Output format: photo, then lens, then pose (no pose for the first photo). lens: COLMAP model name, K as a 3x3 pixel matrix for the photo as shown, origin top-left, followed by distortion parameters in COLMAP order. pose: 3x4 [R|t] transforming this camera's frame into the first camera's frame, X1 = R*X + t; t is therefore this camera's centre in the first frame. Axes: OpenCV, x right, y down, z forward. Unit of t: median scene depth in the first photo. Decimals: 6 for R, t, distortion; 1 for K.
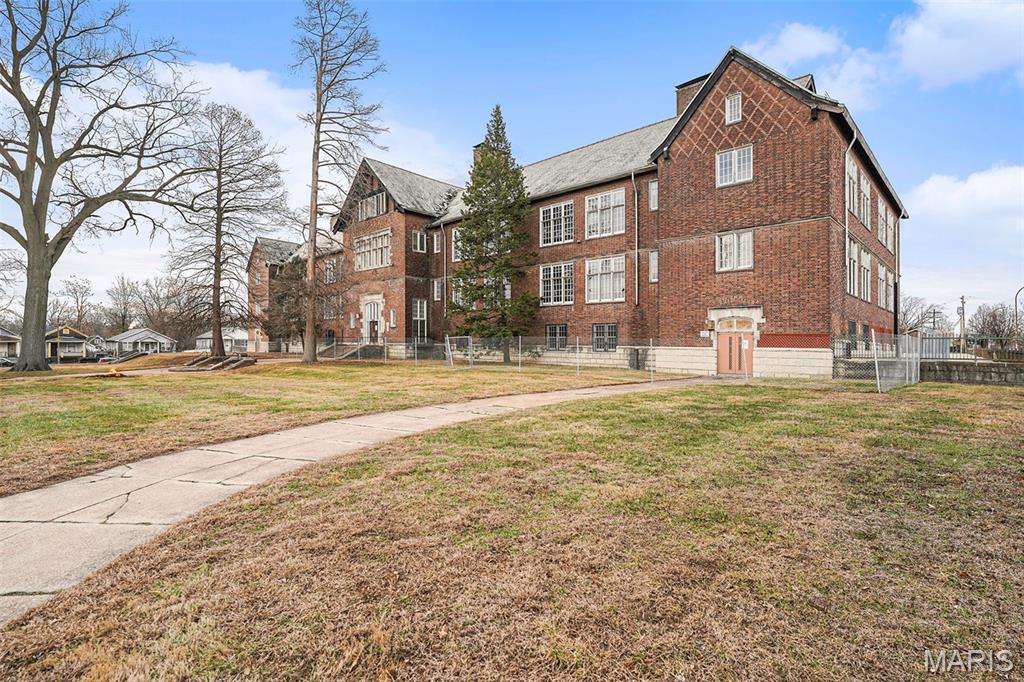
lens RADIAL K [[498.4, 0, 495.8], [0, 498.4, 338.2], [0, 0, 1]] dist [-0.000846, 0.000014]
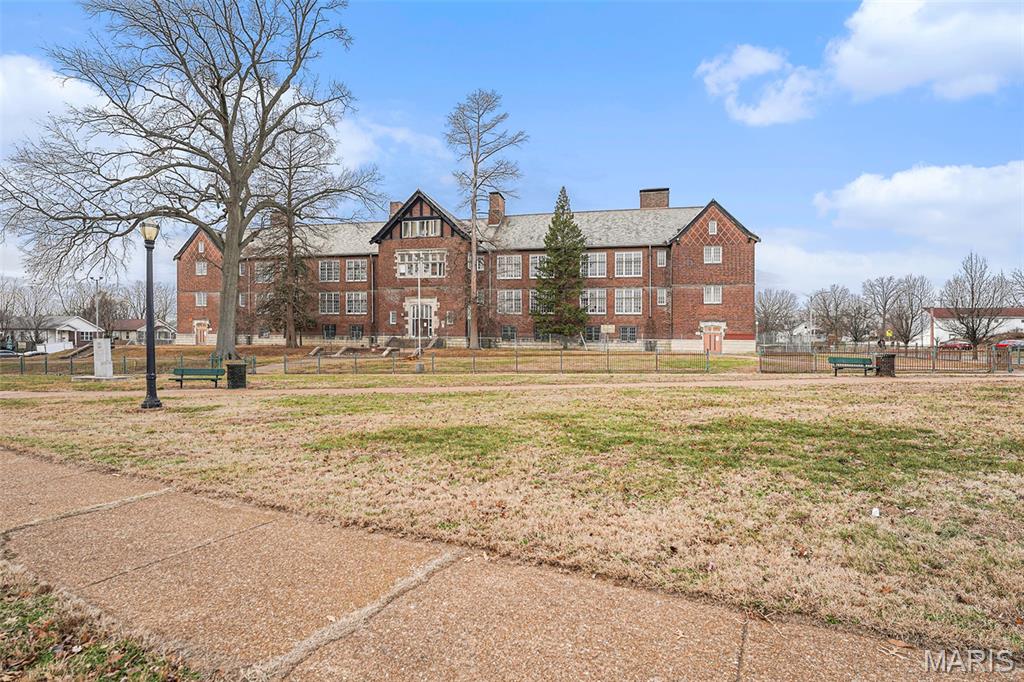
lens RADIAL K [[498.4, 0, 495.8], [0, 498.4, 338.2], [0, 0, 1]] dist [-0.000846, 0.000014]
pose [[0.854396, 0.005828, 0.519590, -1.033541], [-0.010770, 0.999921, 0.006495, 0.005488], [-0.519511, -0.011145, 0.854391, -0.249172]]
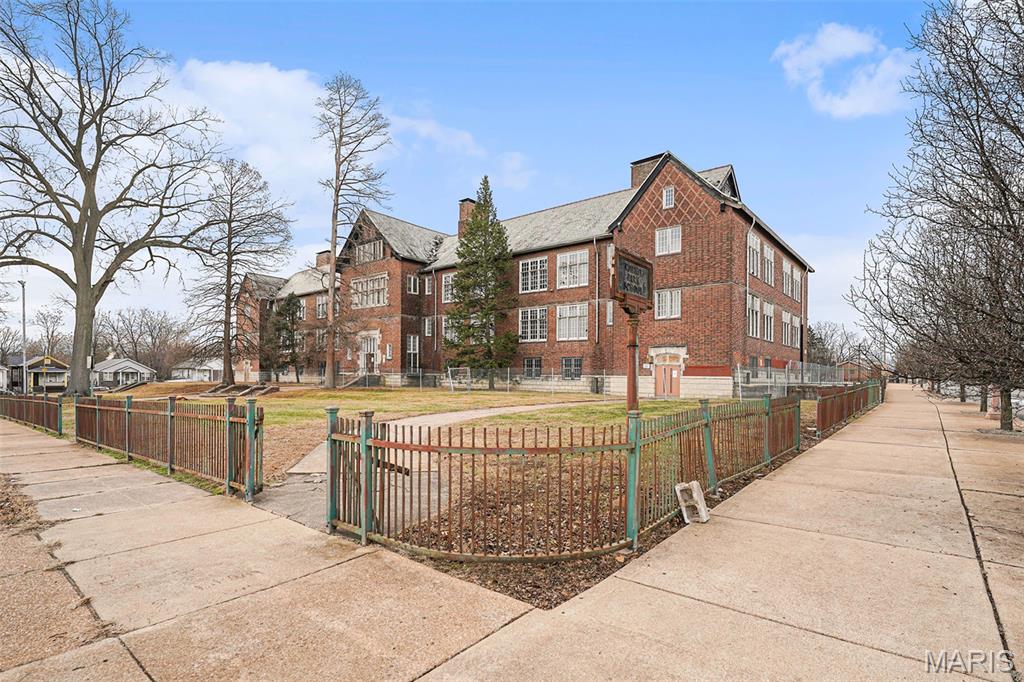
lens RADIAL K [[499.8, 0, 509.4], [0, 499.8, 383.8], [0, 0, 1]] dist [0.000140, -0.000071]
pose [[0.995365, -0.001676, 0.096155, -0.055092], [-0.001256, 0.999536, 0.030417, -0.001144], [-0.096162, -0.030397, 0.994901, -0.221266]]
